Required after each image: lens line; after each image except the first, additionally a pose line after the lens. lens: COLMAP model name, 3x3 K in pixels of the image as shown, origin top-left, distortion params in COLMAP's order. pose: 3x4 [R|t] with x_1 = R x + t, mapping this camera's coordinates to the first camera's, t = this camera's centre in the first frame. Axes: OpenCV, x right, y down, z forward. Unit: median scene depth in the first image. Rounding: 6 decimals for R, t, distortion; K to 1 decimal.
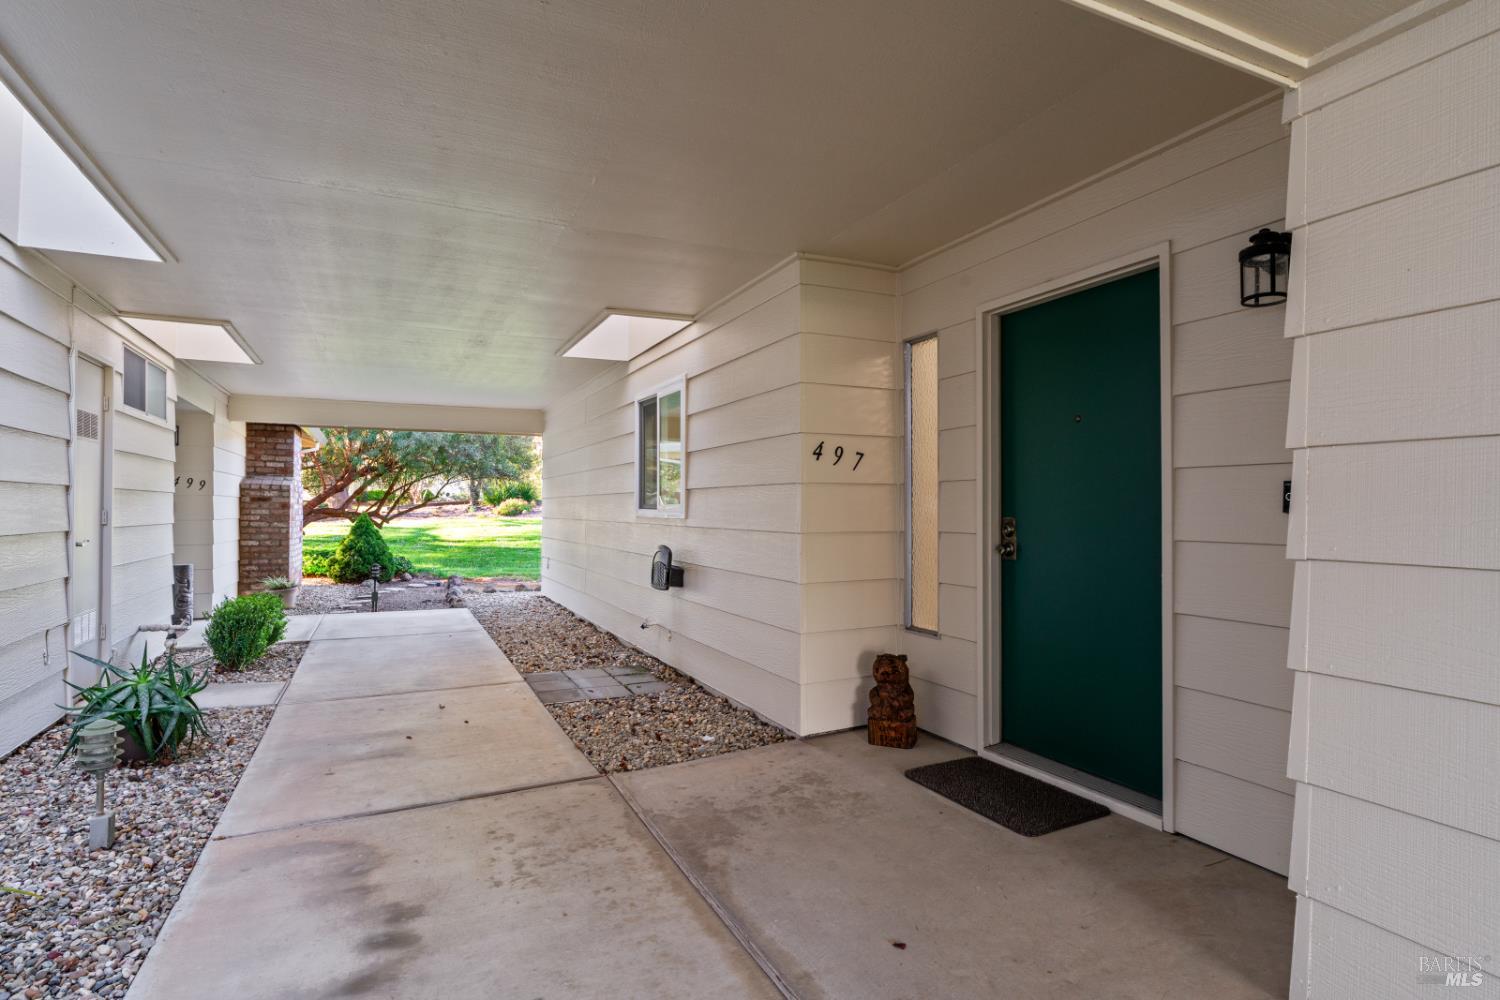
lens RADIAL K [[818.6, 0, 758.9], [0, 818.6, 497.7], [0, 0, 1]] dist [-0.005134, 0.002604]
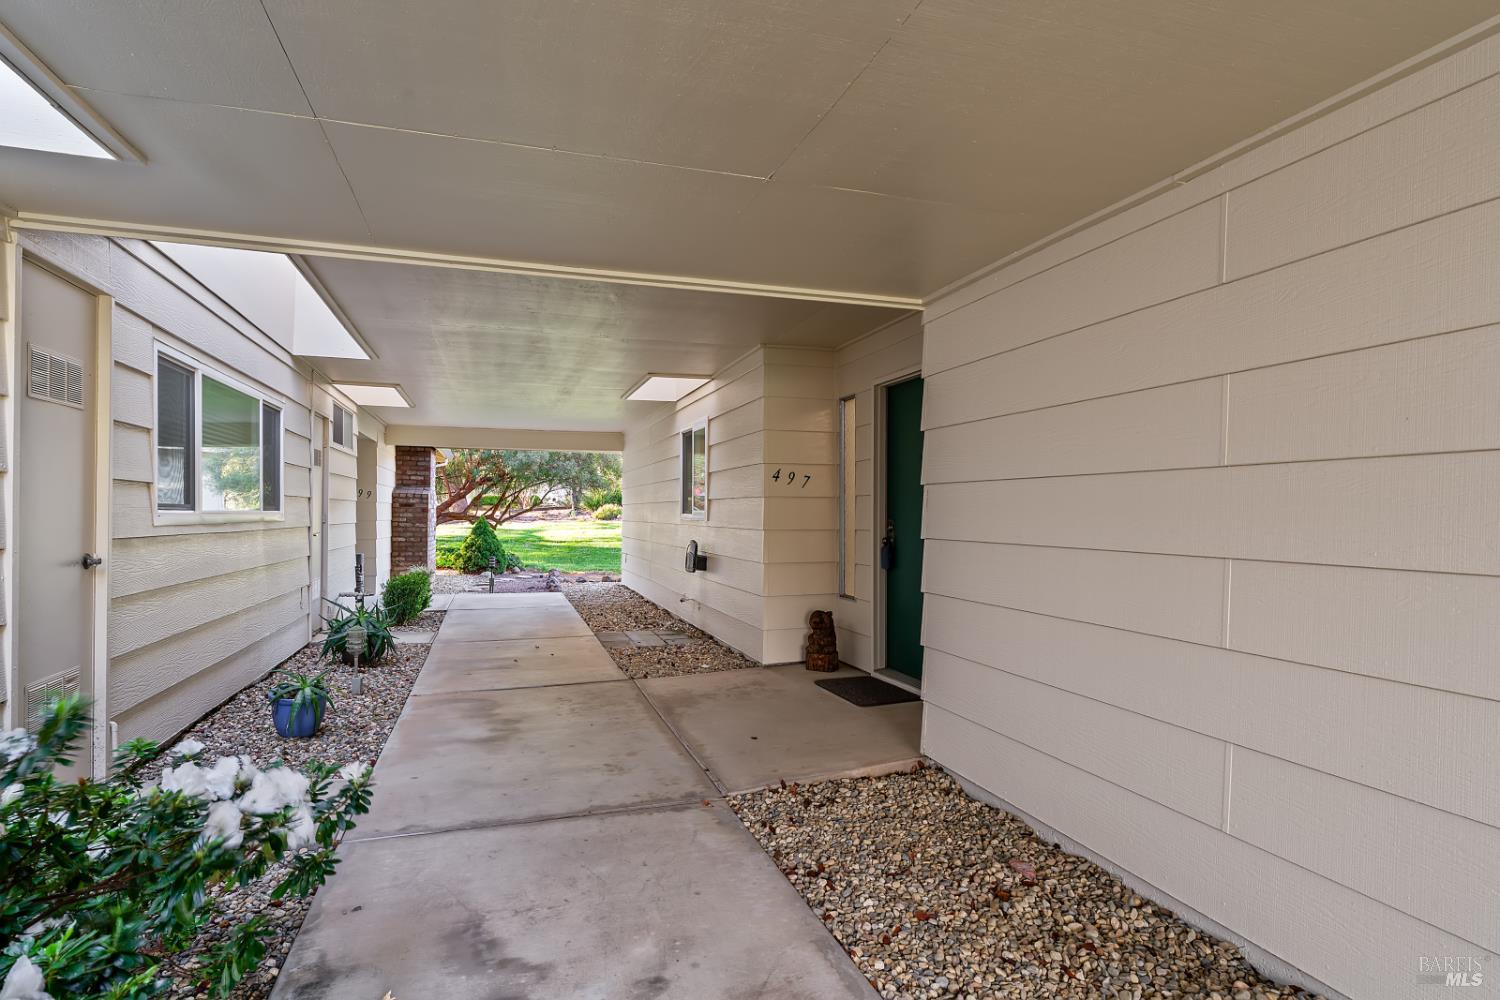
lens RADIAL K [[818.6, 0, 745.2], [0, 818.6, 506.0], [0, 0, 1]] dist [-0.005134, 0.002604]
pose [[0.990890, 0.002305, -0.134654, 0.179017], [-0.001827, 0.999992, 0.003680, -0.005085], [0.134661, -0.003400, 0.990886, -0.404304]]
